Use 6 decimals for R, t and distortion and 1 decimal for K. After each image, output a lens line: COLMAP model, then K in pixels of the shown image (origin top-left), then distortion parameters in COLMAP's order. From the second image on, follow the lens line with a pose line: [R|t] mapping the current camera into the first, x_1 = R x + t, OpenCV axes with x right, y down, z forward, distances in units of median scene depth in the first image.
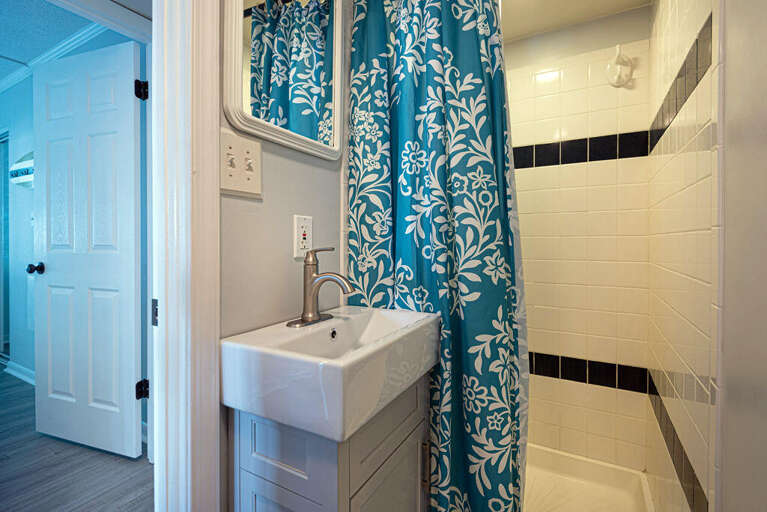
lens RADIAL K [[361.4, 0, 382.5], [0, 361.4, 244.6], [0, 0, 1]] dist [0.000148, 0.000012]
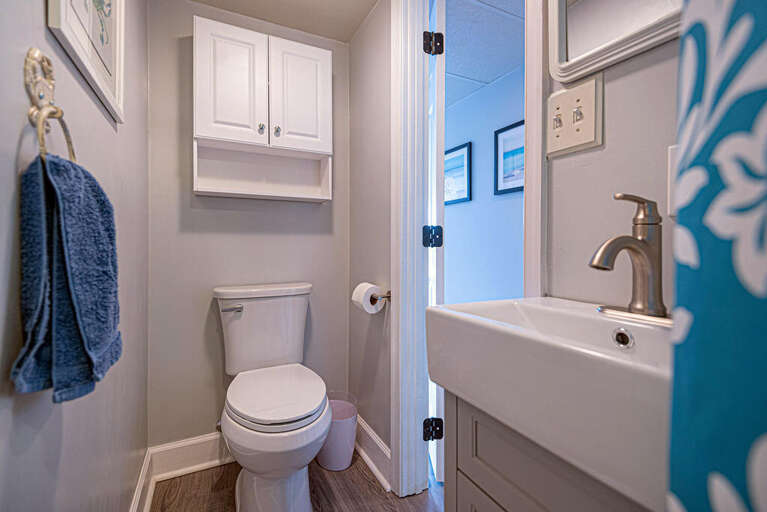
lens RADIAL K [[353.7, 0, 383.0], [0, 353.7, 245.2], [0, 0, 1]] dist [-0.000381, -0.000062]
pose [[-0.552761, -0.002845, -0.833335, 0.573269], [-0.011314, 0.999928, 0.004091, 0.094400], [0.833263, 0.011689, -0.552753, 1.016311]]
